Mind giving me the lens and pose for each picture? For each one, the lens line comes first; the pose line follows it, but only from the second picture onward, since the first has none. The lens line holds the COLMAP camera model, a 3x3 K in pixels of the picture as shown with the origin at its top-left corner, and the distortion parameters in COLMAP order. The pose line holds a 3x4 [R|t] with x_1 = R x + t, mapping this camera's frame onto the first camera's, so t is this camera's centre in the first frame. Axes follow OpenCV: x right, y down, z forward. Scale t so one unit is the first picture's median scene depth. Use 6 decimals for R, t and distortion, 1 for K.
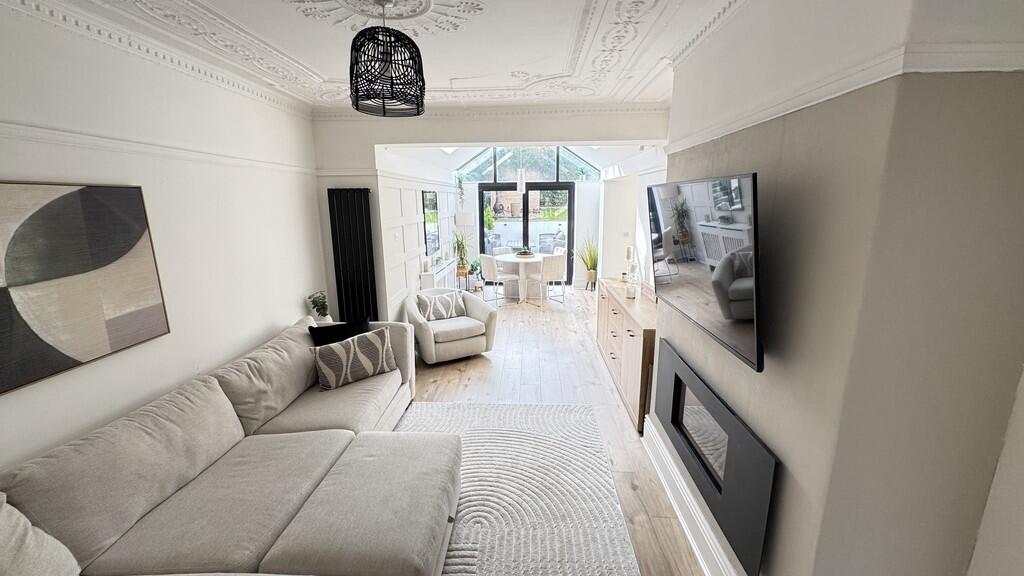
lens RADIAL K [[410.1, 0, 512.9], [0, 410.1, 285.0], [0, 0, 1]] dist [0.003472, 0.000638]
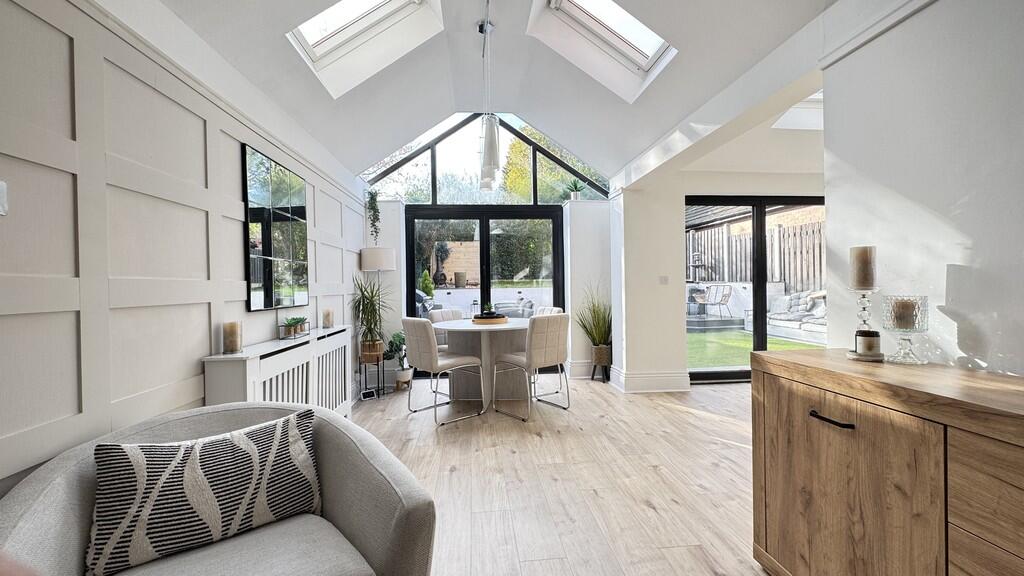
lens RADIAL K [[410.1, 0, 517.2], [0, 410.1, 292.3], [0, 0, 1]] dist [0.003472, 0.000638]
pose [[0.988110, -0.006916, 0.153594, -0.016376], [0.035616, 0.982111, -0.184903, -0.006105], [-0.149568, 0.188175, 0.970680, 0.439066]]
